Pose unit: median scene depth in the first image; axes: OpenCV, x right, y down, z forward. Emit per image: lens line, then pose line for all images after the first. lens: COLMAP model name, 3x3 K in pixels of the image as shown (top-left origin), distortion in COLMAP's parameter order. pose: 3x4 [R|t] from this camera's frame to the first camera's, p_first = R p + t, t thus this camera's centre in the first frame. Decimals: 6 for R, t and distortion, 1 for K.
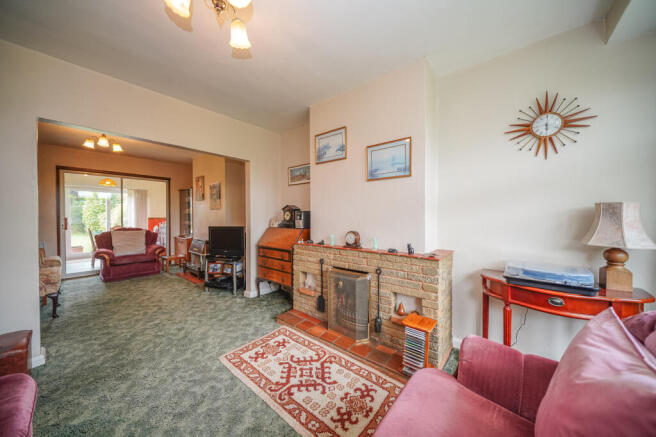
lens RADIAL K [[226.6, 0, 325.2], [0, 226.6, 218.5], [0, 0, 1]] dist [-0.007359, -0.000004]
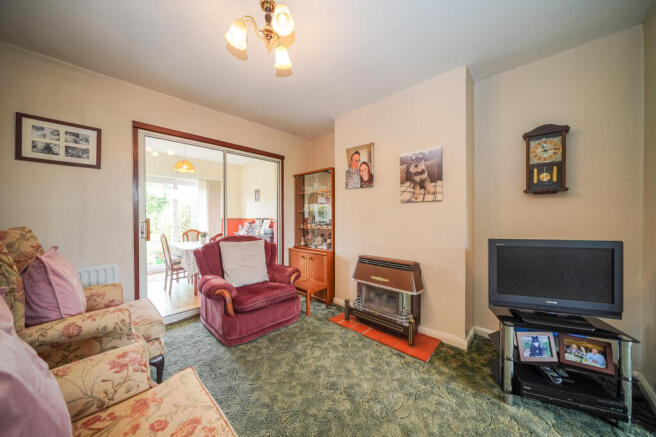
lens RADIAL K [[226.6, 0, 325.2], [0, 226.6, 218.5], [0, 0, 1]] dist [-0.007359, -0.000004]
pose [[0.996957, -0.000659, -0.077945, -0.649768], [0.000248, 0.999986, -0.005285, 0.000281], [0.077947, 0.005250, 0.996944, 0.462032]]
